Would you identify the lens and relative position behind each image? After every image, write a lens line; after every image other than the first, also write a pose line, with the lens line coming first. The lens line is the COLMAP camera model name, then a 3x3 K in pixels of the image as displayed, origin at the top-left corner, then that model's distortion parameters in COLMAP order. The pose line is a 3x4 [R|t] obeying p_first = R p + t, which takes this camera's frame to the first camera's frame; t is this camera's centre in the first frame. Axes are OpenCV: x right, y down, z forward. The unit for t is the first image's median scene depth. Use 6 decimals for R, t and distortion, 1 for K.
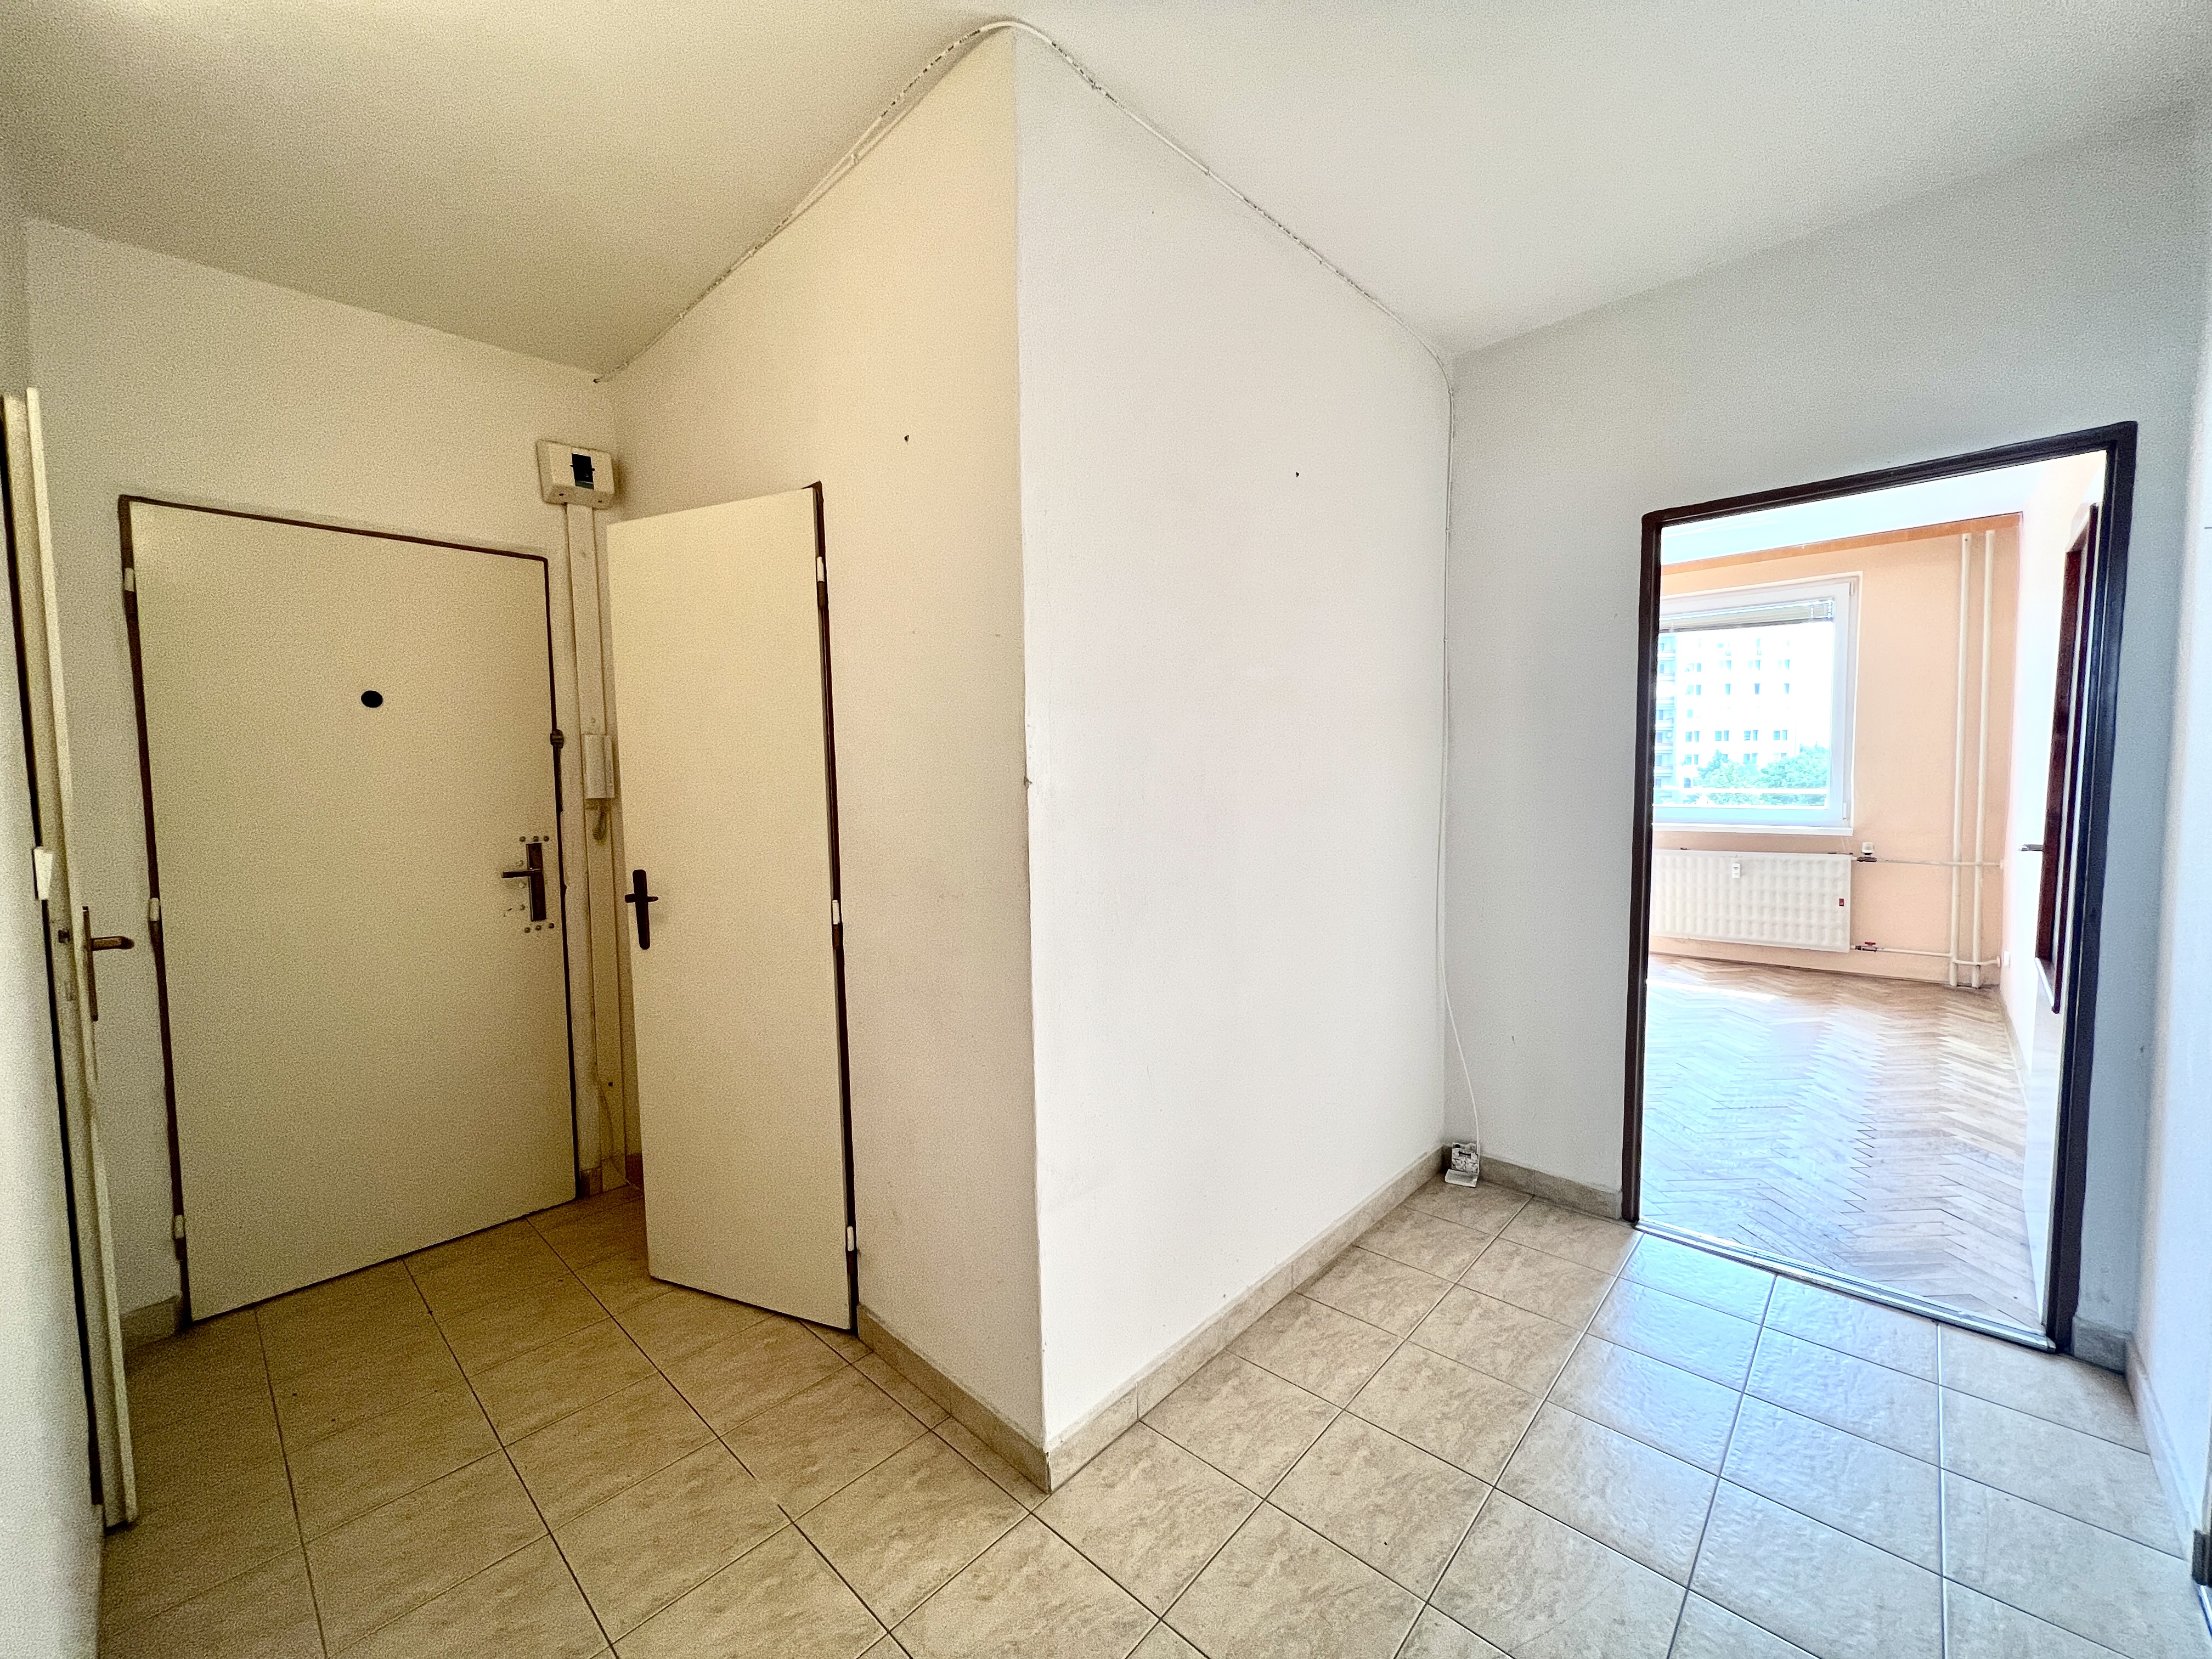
lens RADIAL K [[887.1, 0, 1105.2], [0, 887.1, 828.5], [0, 0, 1]] dist [0.000619, 0.000305]
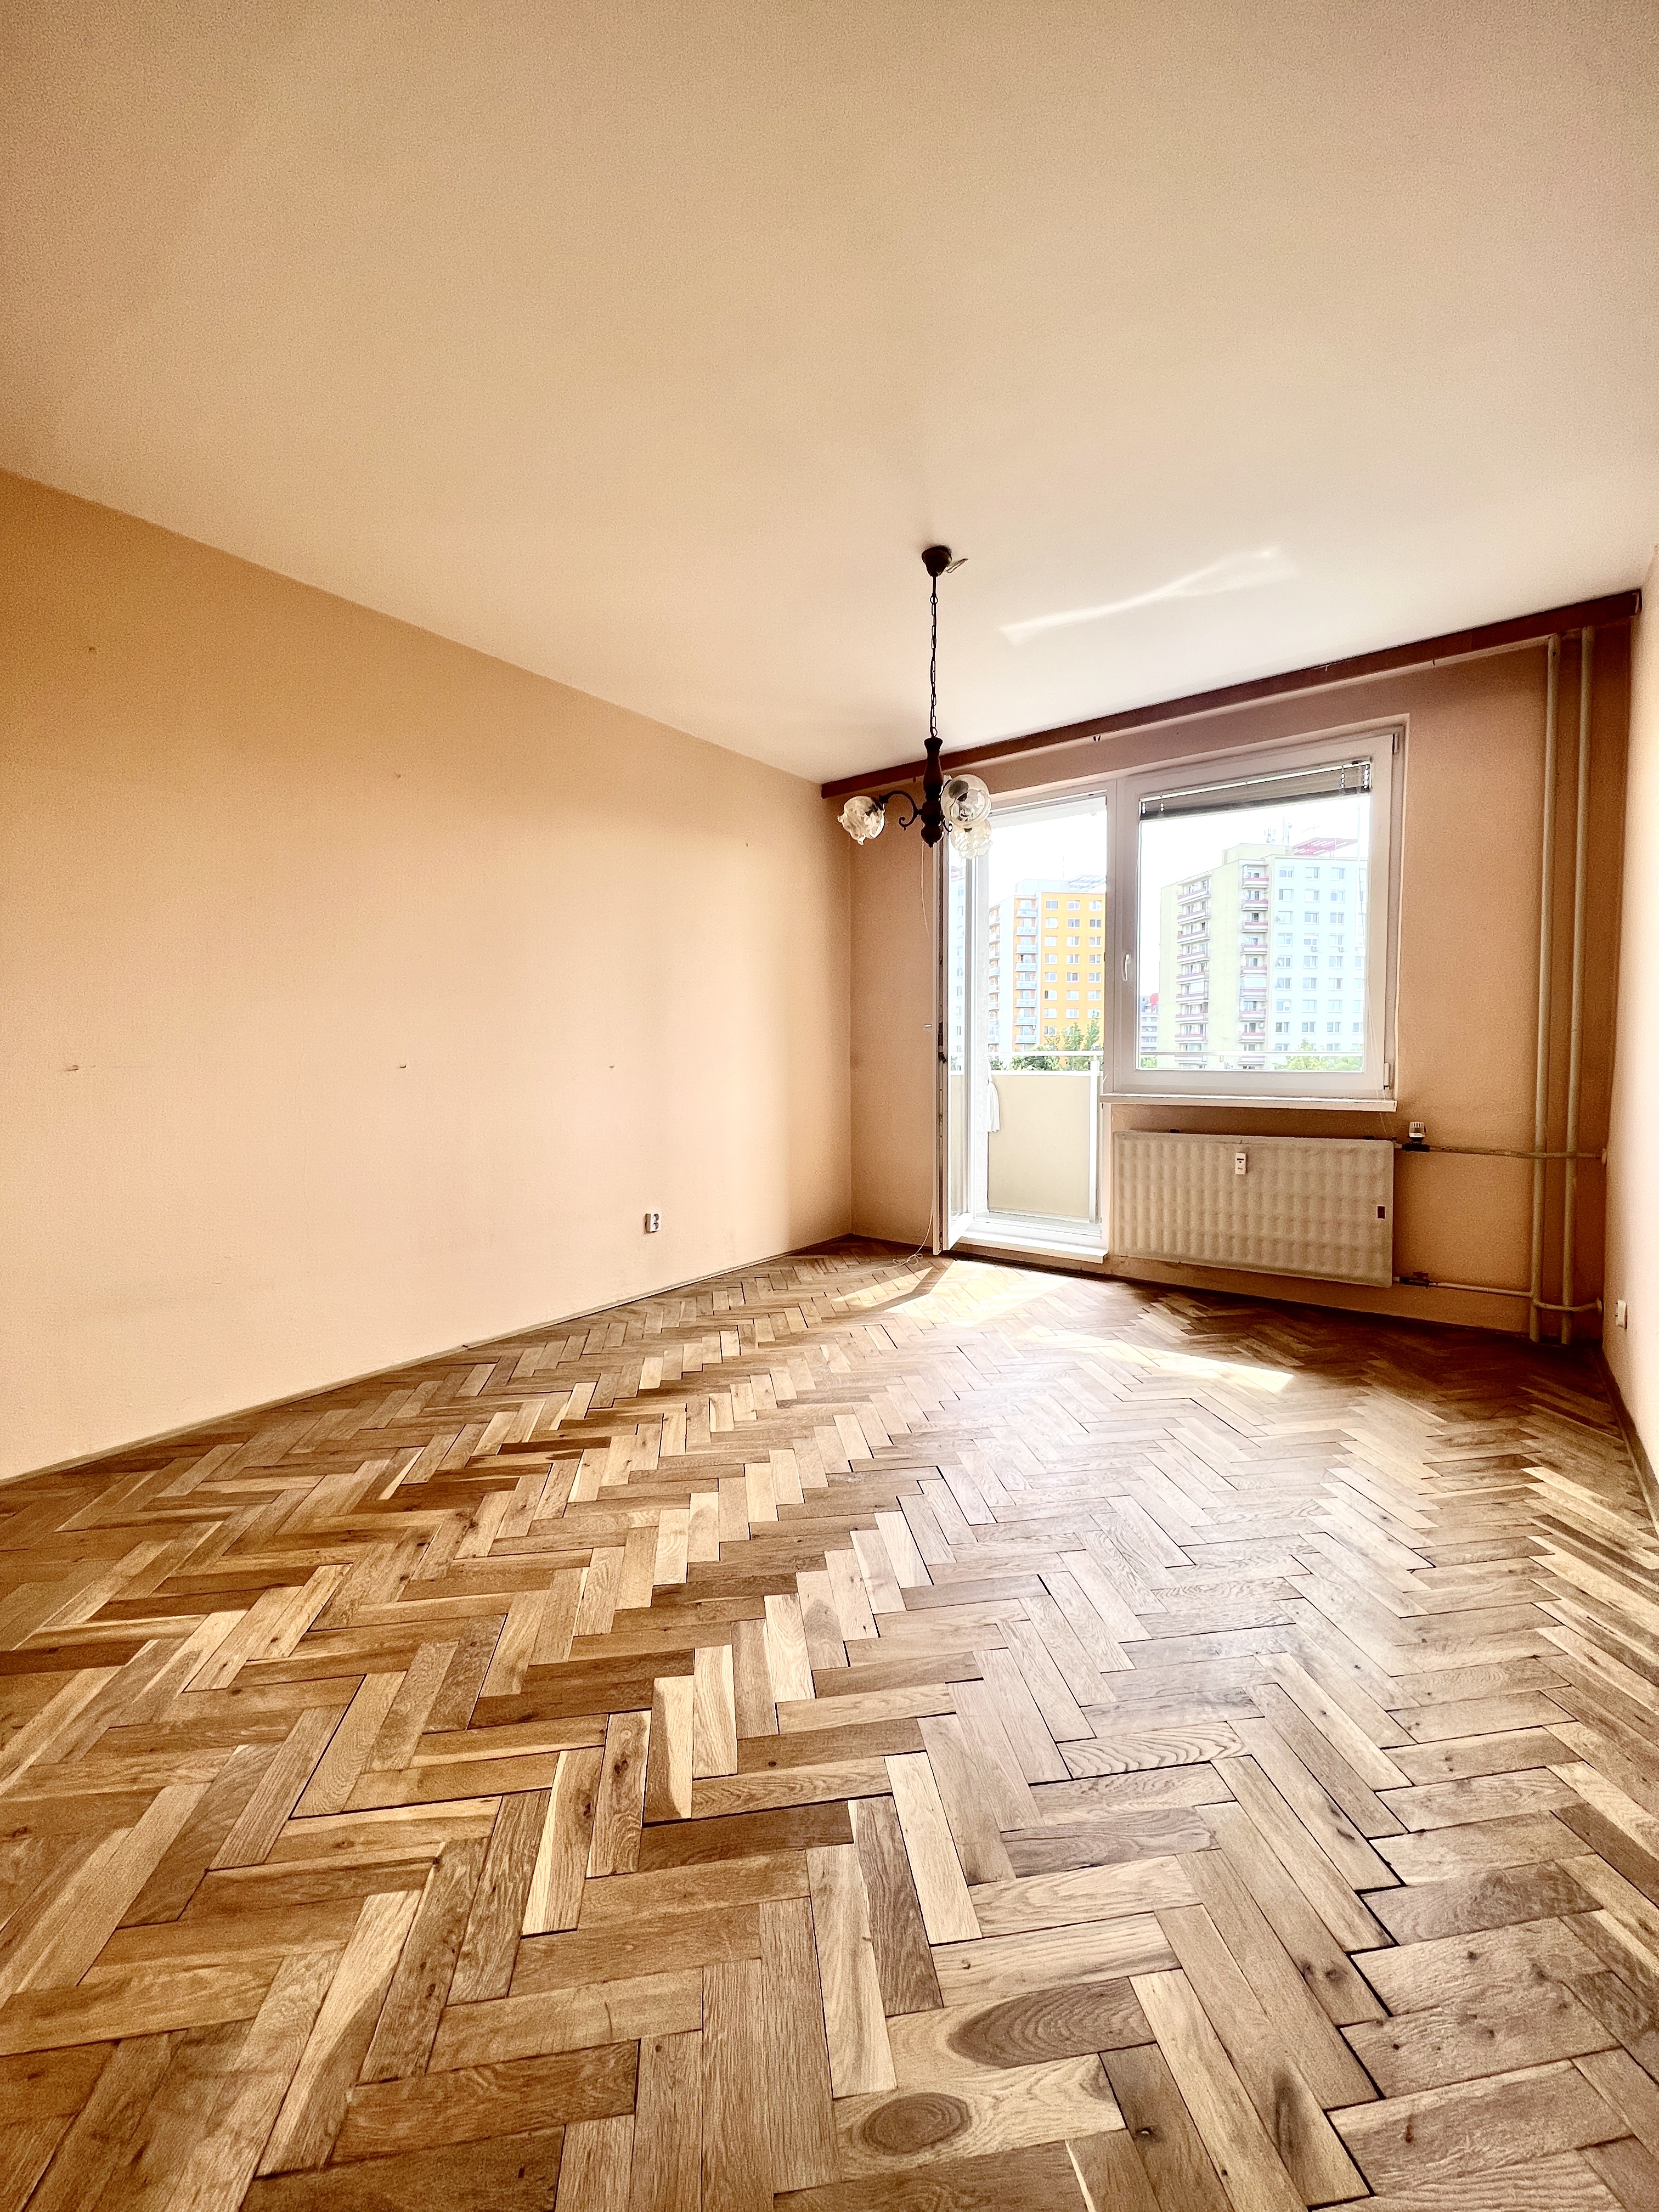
lens RADIAL K [[882.6, 0, 833.8], [0, 882.6, 1101.0], [0, 0, 1]] dist [-0.001901, -0.000503]
pose [[0.993680, 0.008625, 0.111916, 0.346499], [-0.007399, 0.999908, -0.011360, 0.010636], [-0.112004, 0.010461, 0.993653, 0.387418]]
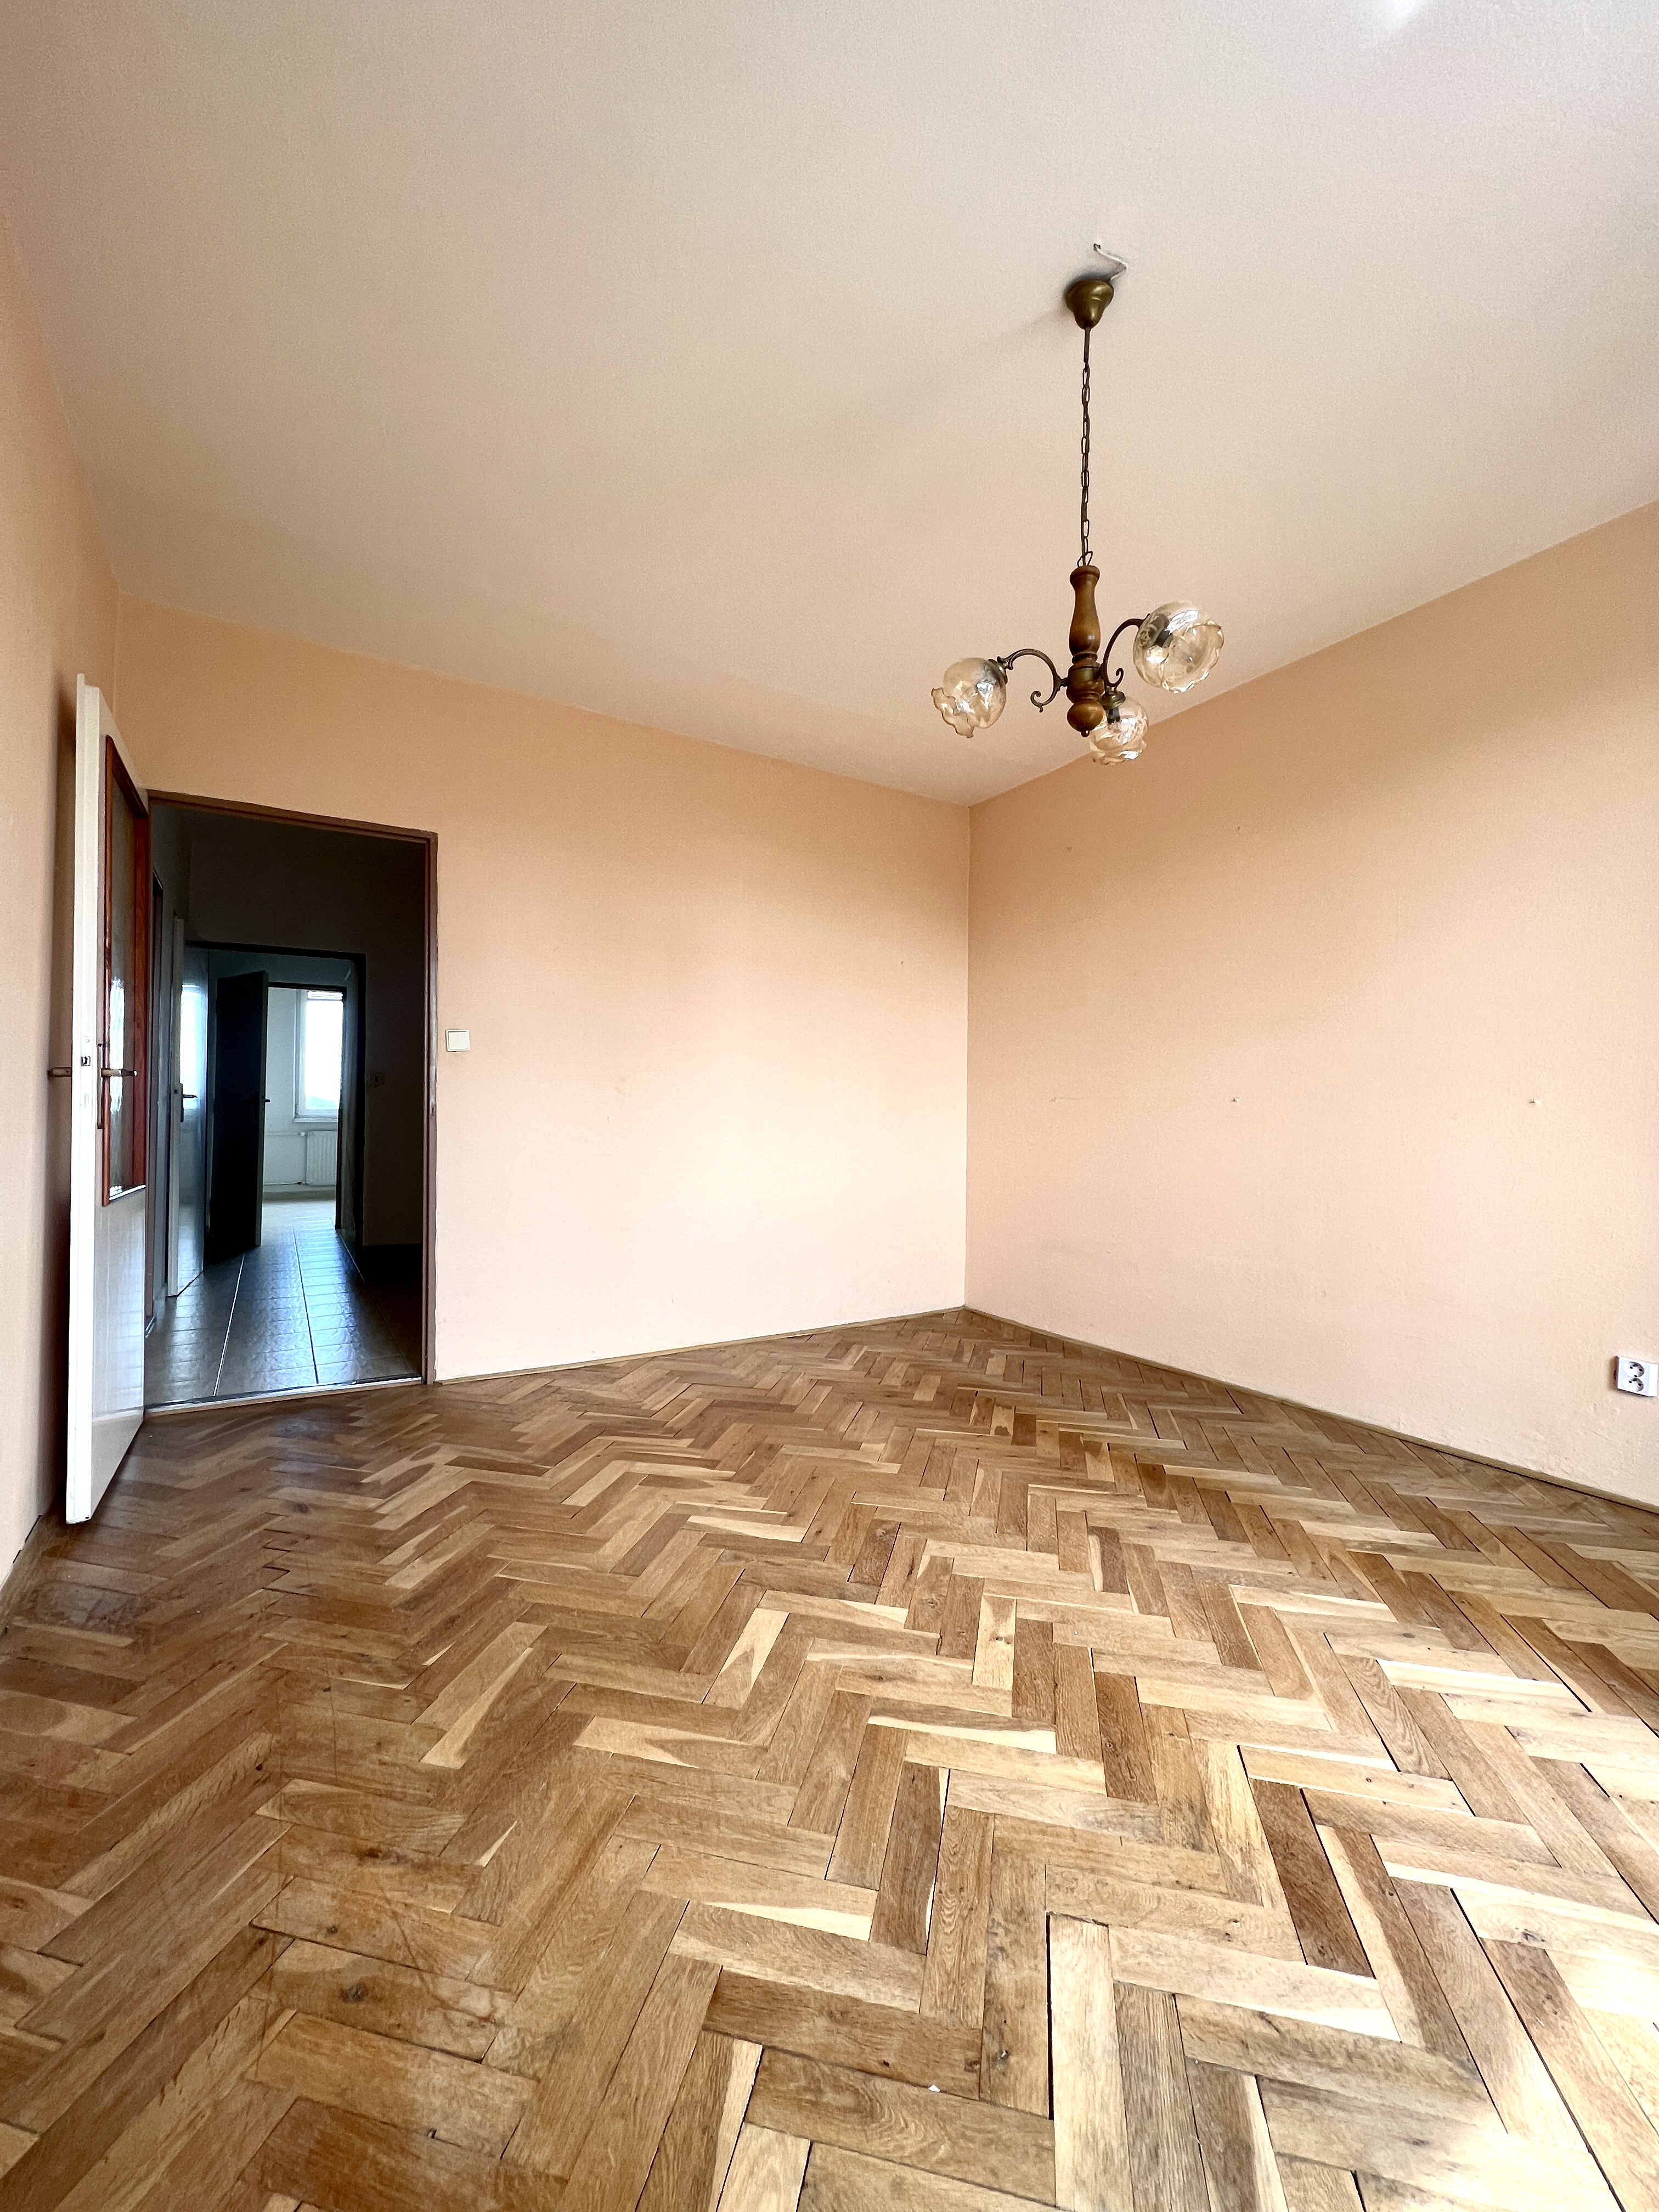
lens RADIAL K [[882.6, 0, 836.4], [0, 882.6, 1113.1], [0, 0, 1]] dist [-0.001901, -0.000503]
pose [[-0.257062, 0.014360, -0.966288, 0.780735], [-0.069514, 0.997025, 0.033310, -0.007482], [0.963892, 0.075733, -0.255299, 0.874955]]
